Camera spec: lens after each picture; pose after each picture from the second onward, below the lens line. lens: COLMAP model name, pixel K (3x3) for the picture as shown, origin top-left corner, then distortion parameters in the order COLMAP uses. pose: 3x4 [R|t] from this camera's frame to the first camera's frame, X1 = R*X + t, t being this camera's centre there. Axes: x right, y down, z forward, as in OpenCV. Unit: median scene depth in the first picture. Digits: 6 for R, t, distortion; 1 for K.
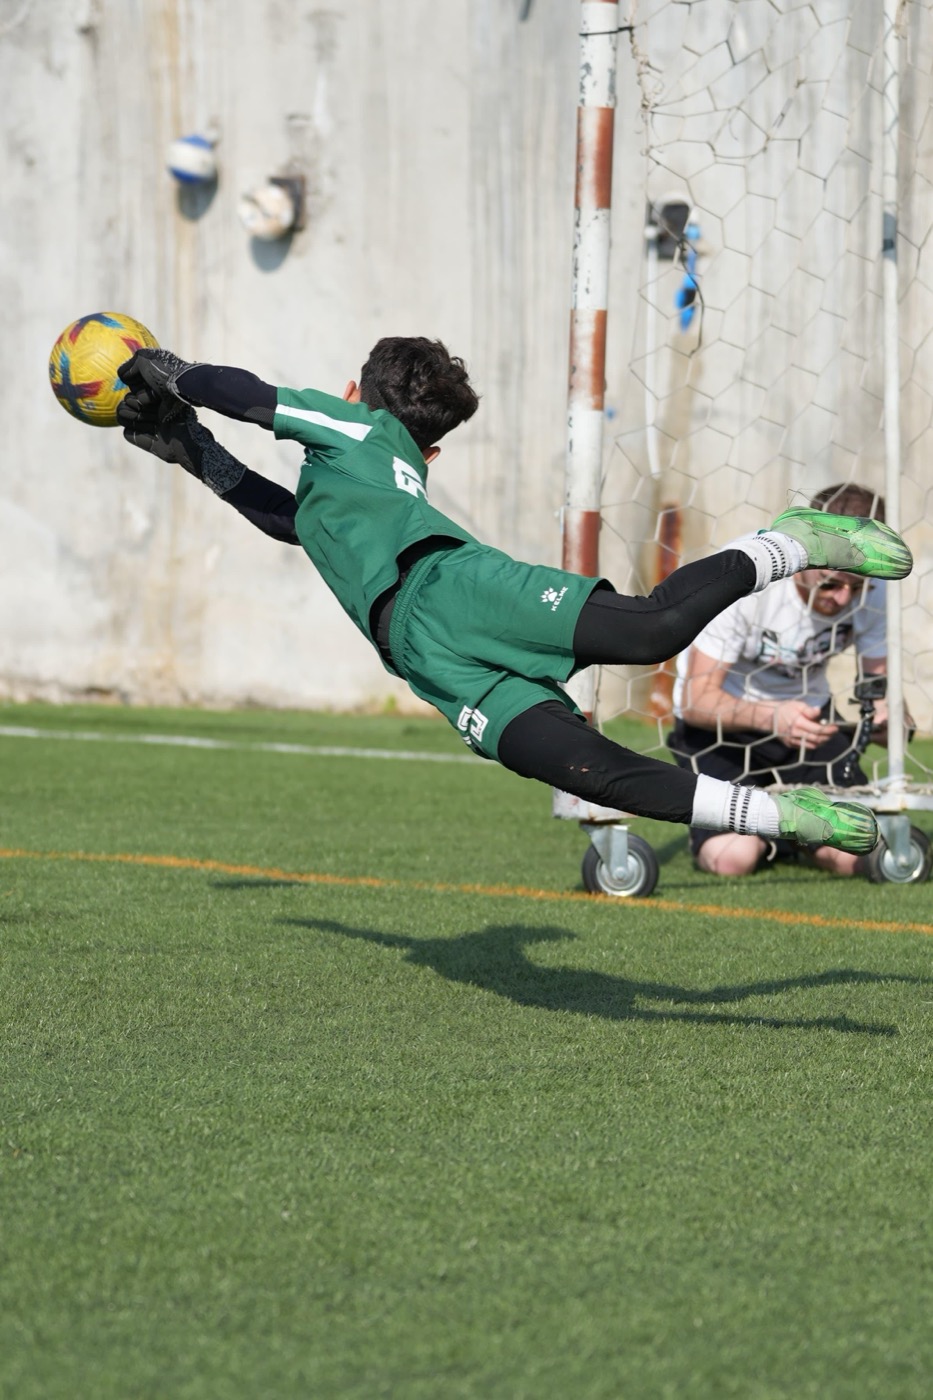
lens RADIAL K [[9246.0, 0, 465.8], [0, 9246.0, 698.9], [0, 0, 1]] dist [-0.573883, 0.000000]
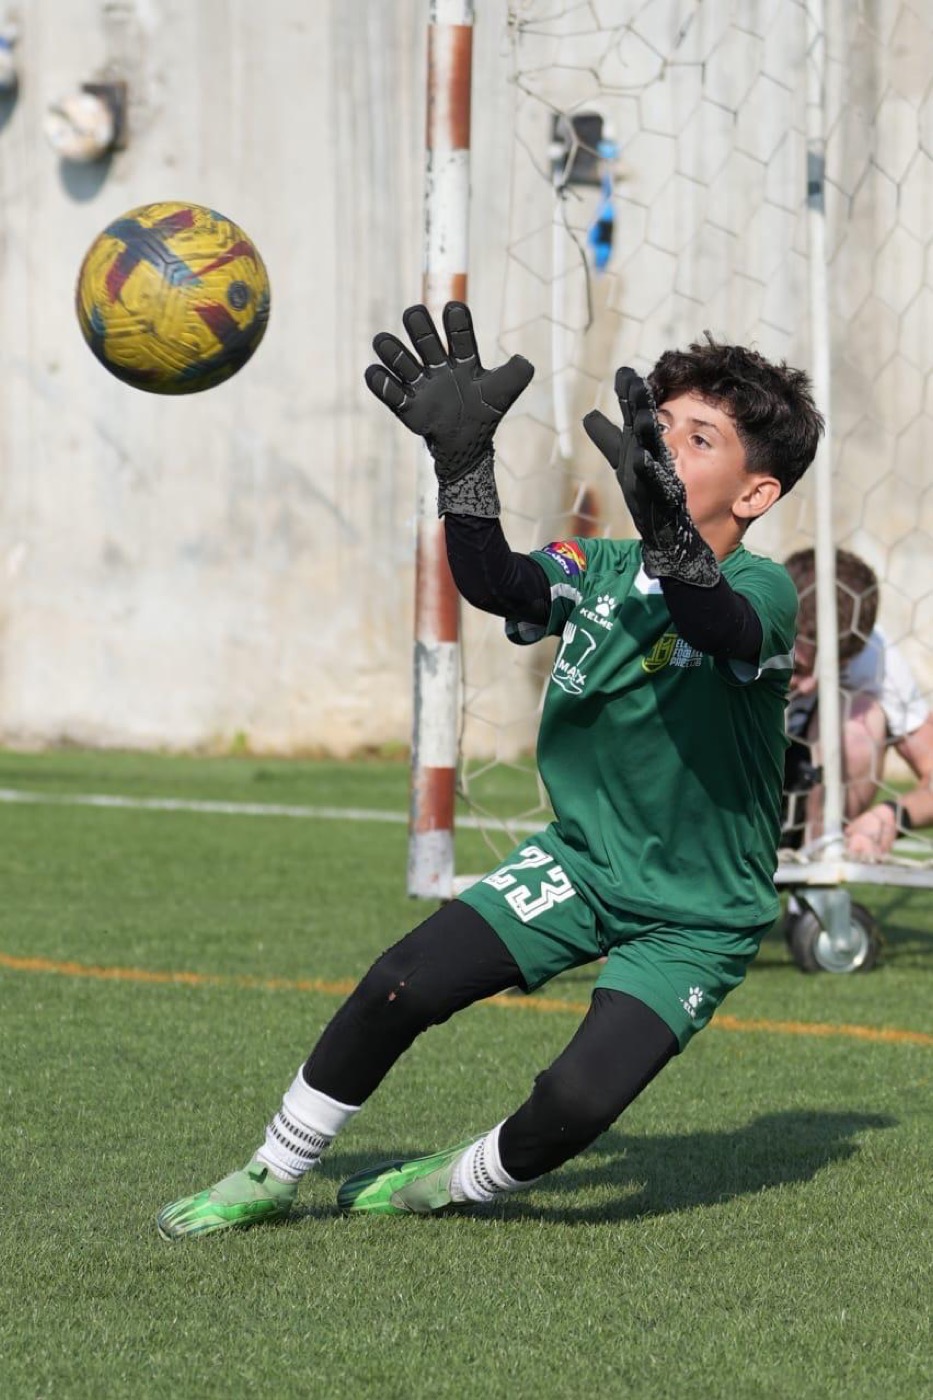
lens RADIAL K [[9246.0, 0, 467.2], [0, 9246.0, 700.7], [0, 0, 1]] dist [-0.573883, 0.000000]
pose [[0.998175, -0.009460, 0.059637, -0.033552], [0.011042, 0.999594, -0.026250, 0.016890], [-0.059365, 0.026861, 0.997875, 0.189069]]
